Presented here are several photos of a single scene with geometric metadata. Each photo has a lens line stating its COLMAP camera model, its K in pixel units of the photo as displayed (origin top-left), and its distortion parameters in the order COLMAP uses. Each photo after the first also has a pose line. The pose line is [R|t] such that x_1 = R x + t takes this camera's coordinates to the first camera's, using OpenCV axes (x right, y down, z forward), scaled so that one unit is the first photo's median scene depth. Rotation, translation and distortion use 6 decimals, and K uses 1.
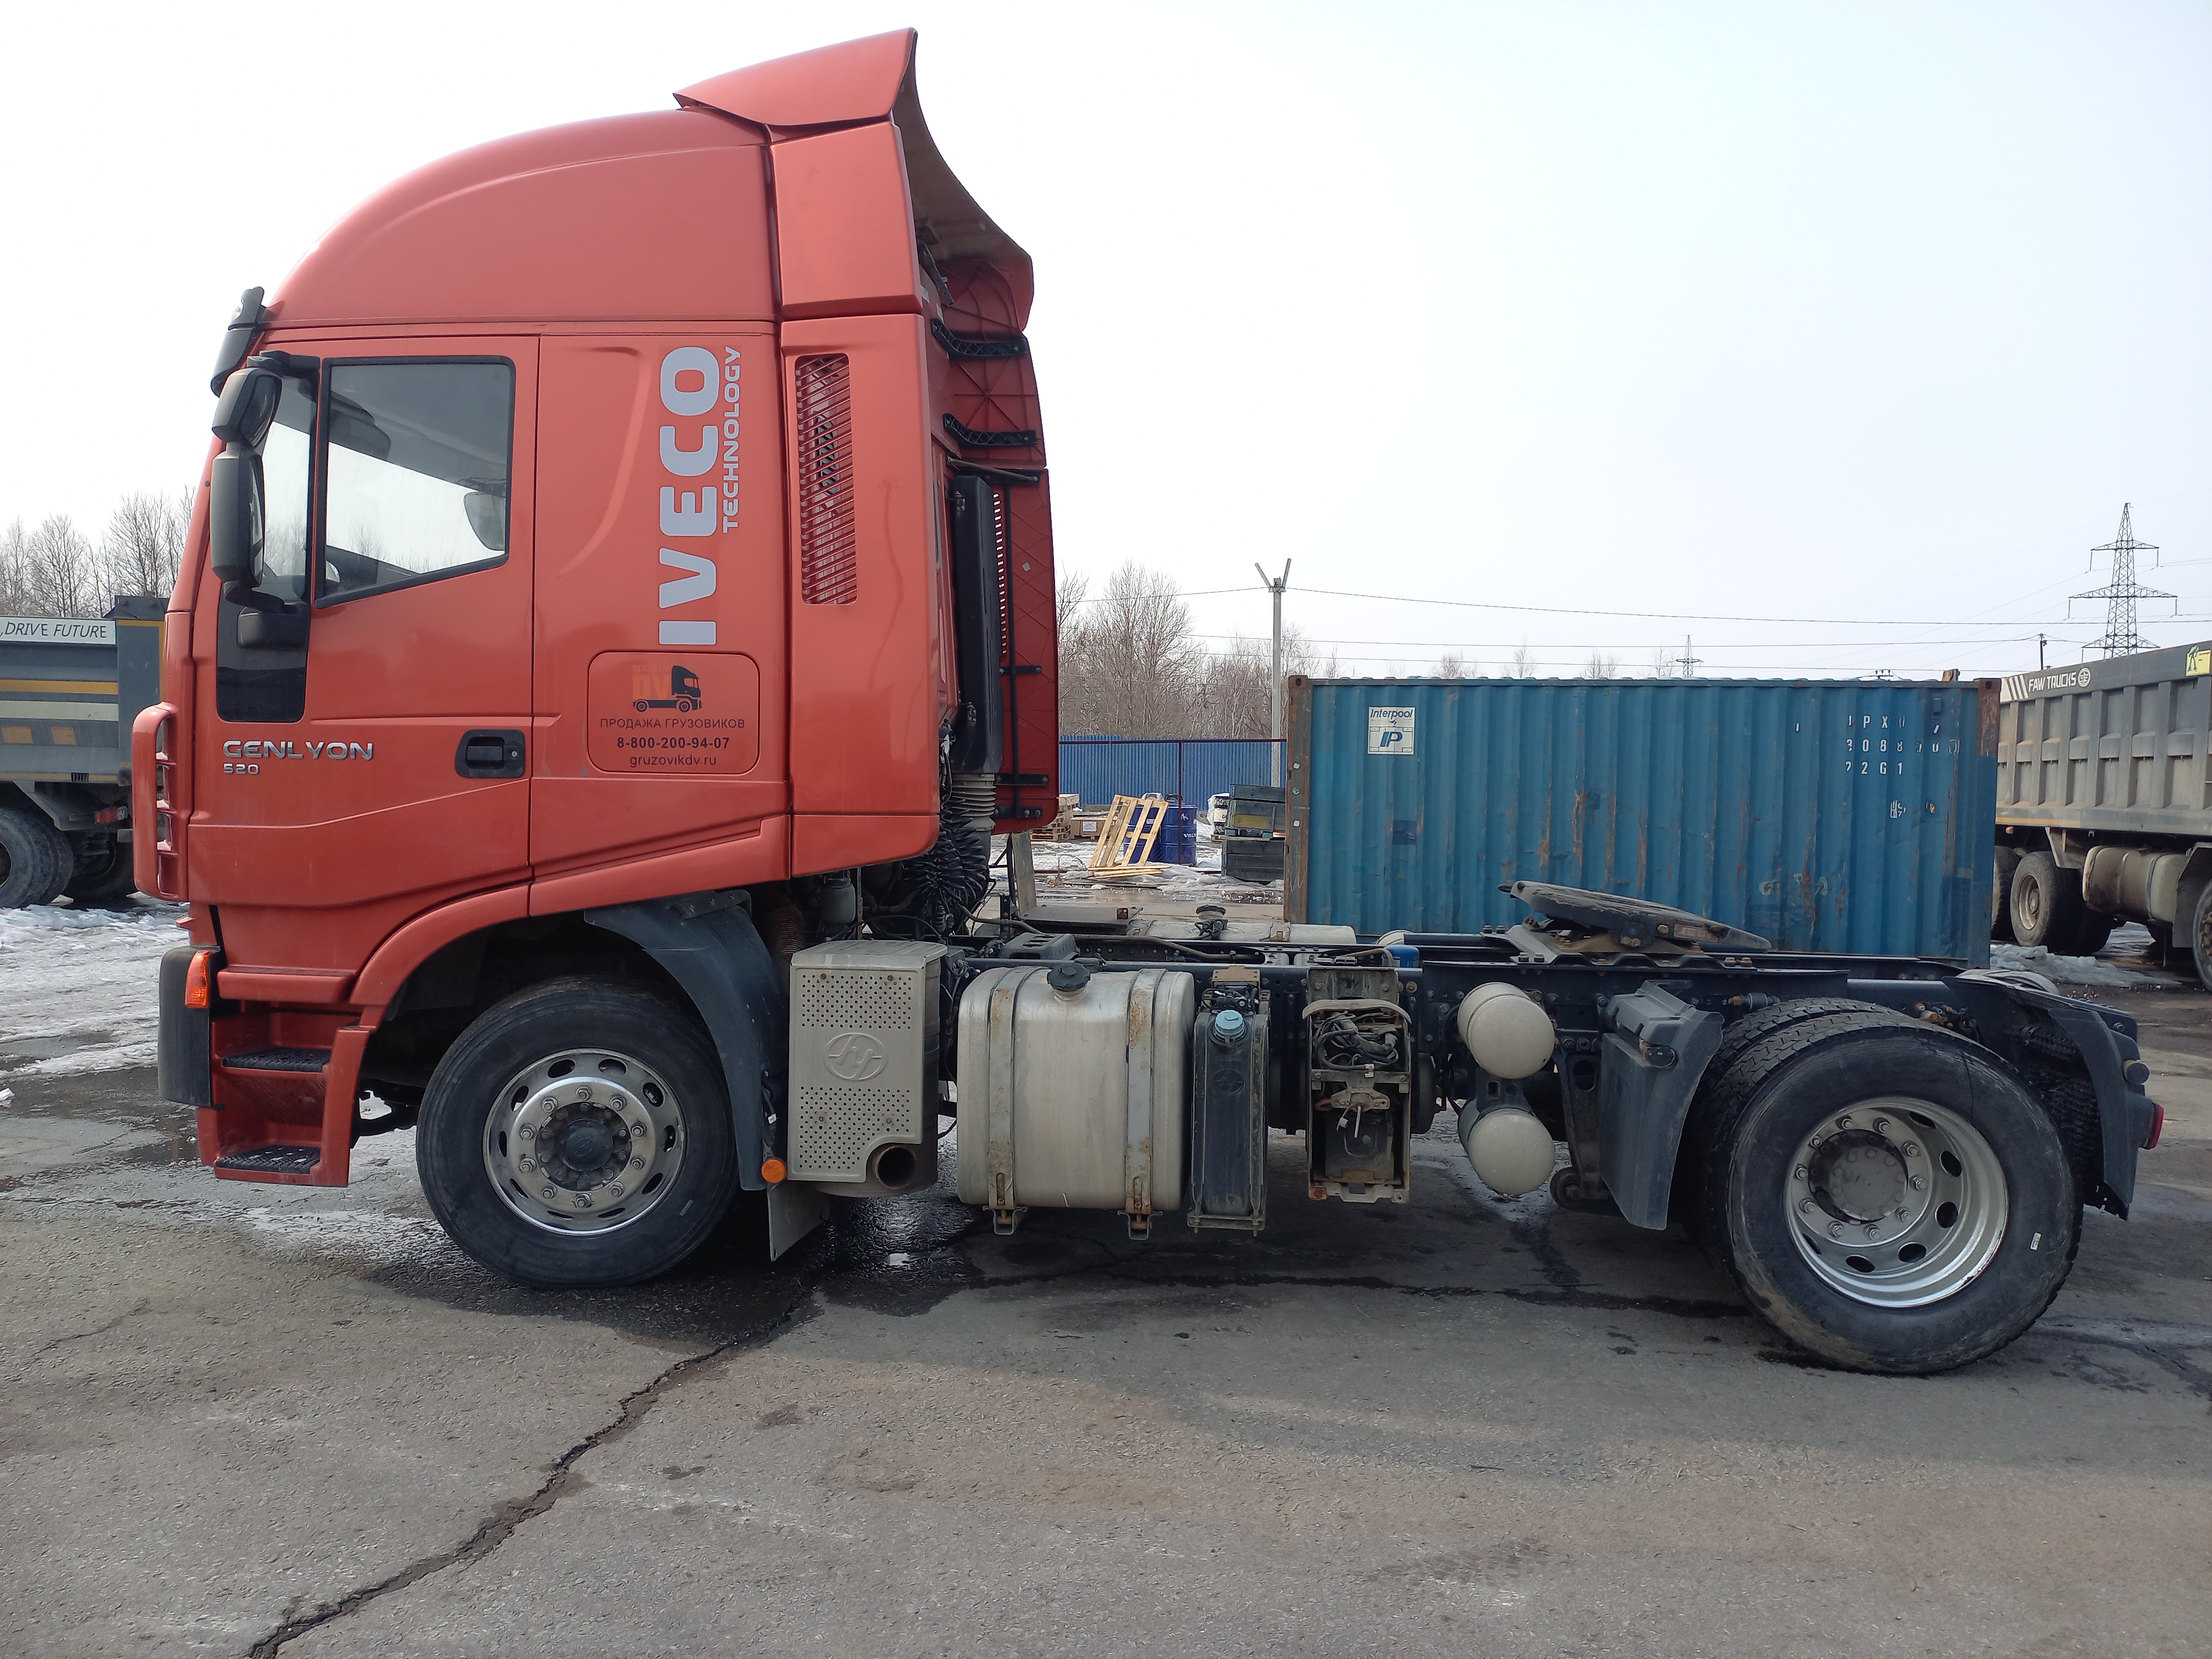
lens RADIAL K [[1621.4, 0, 1112.5], [0, 1621.4, 825.0], [0, 0, 1]] dist [0.079753, -0.060123]
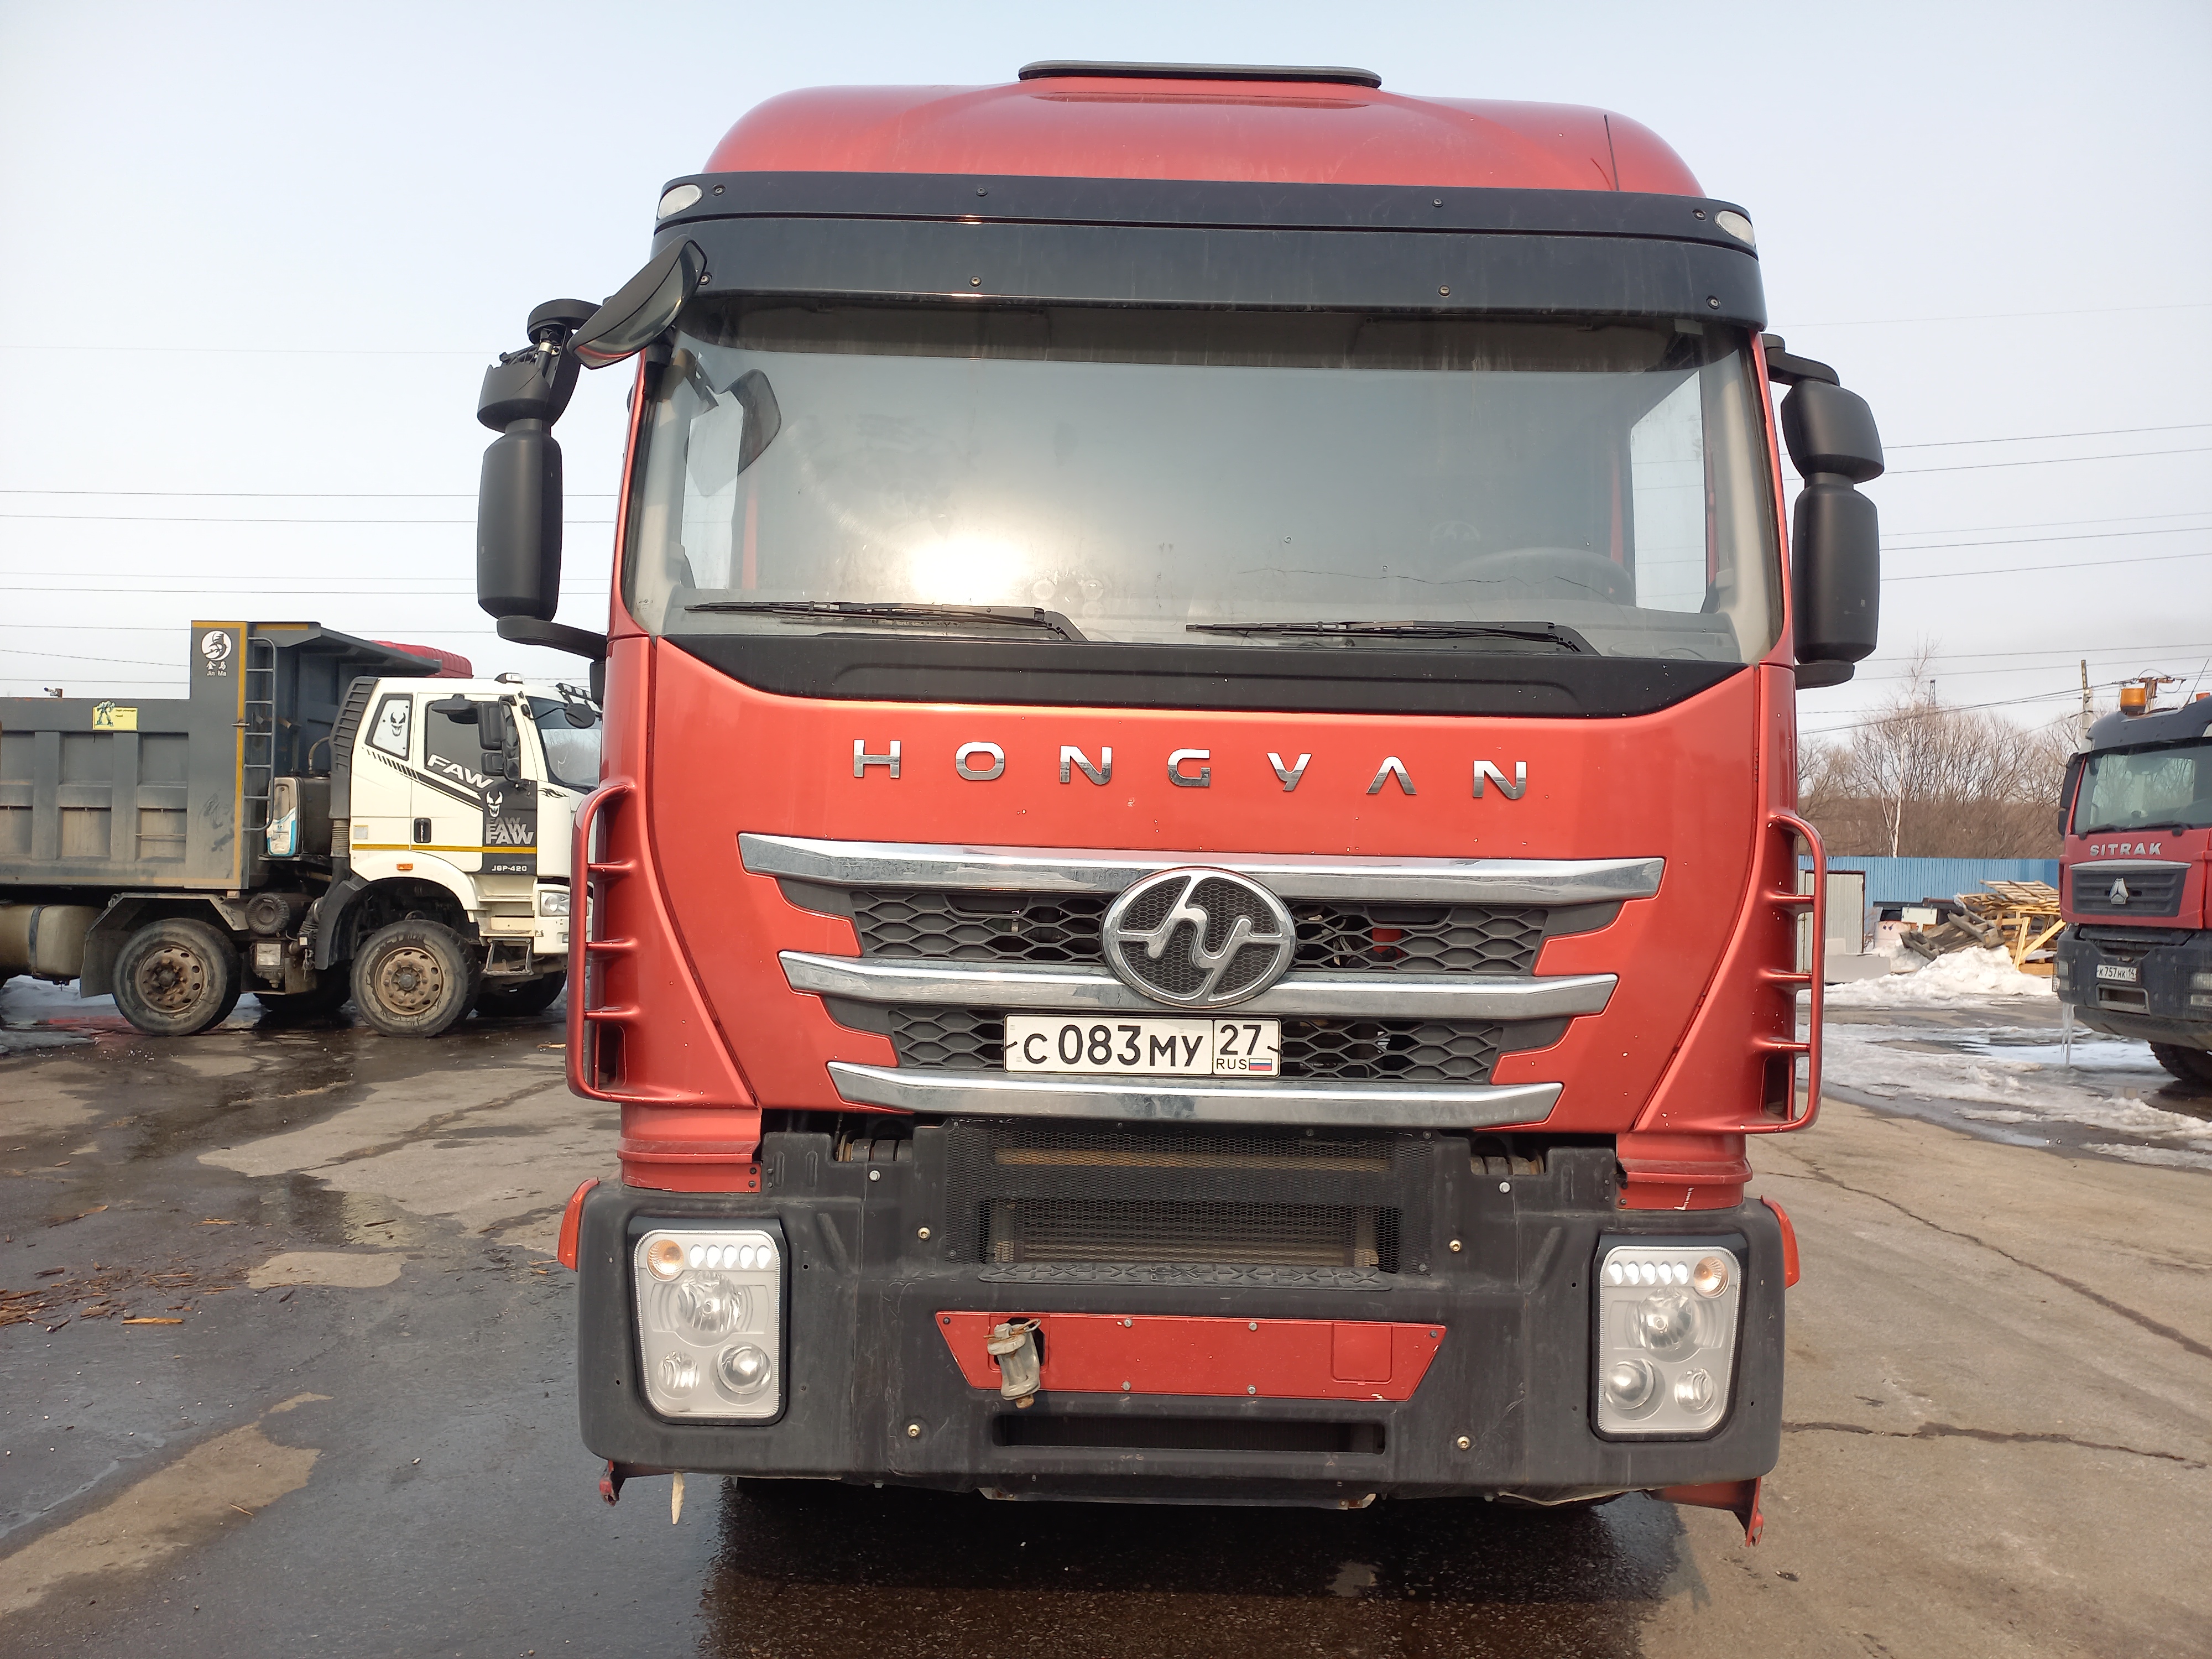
lens RADIAL K [[1639.1, 0, 1135.3], [0, 1639.1, 819.6], [0, 0, 1]] dist [0.064128, -0.035871]
pose [[-0.125956, 0.000378, 0.992036, -1.226620], [0.012700, 0.999919, 0.001231, -0.079218], [-0.991955, 0.012754, -0.125950, 1.395981]]
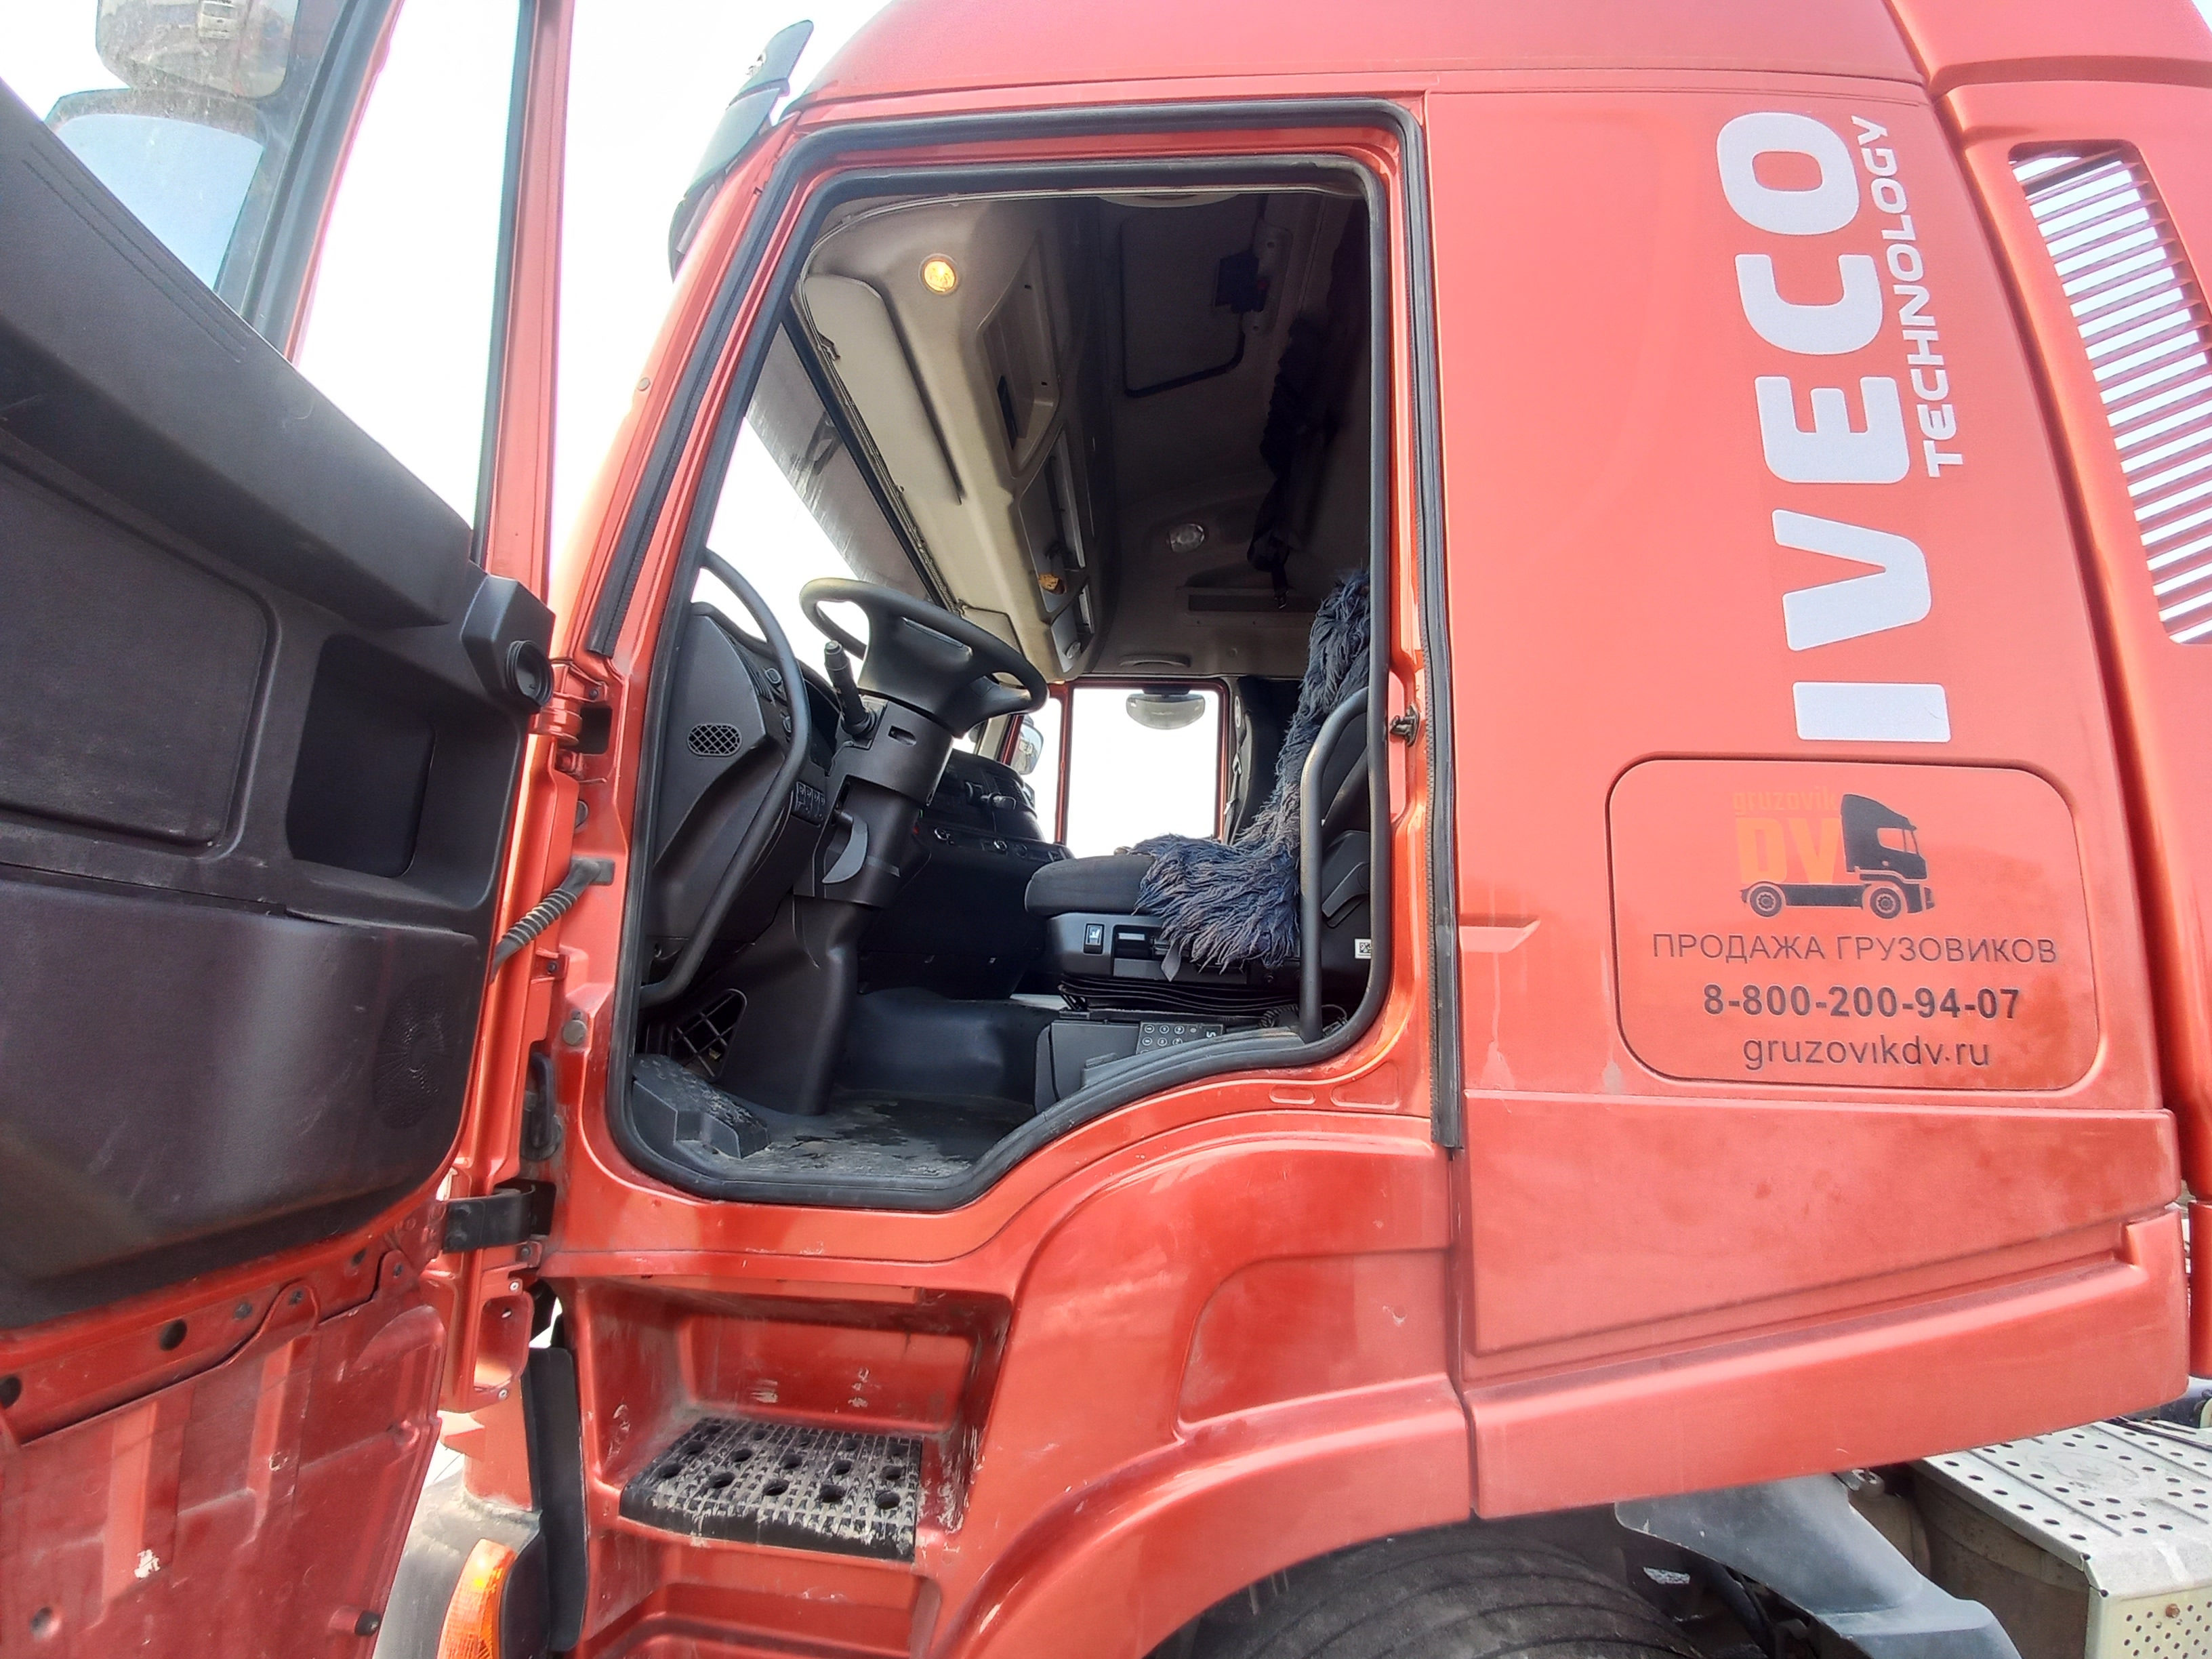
lens RADIAL K [[885.6, 0, 1106.9], [0, 885.6, 866.3], [0, 0, 1]] dist [0.001168, -0.012992]
pose [[0.998338, 0.025110, 0.051875, -0.448701], [-0.015774, 0.984777, -0.173108, -0.043781], [-0.055432, 0.172002, 0.983536, 0.814048]]
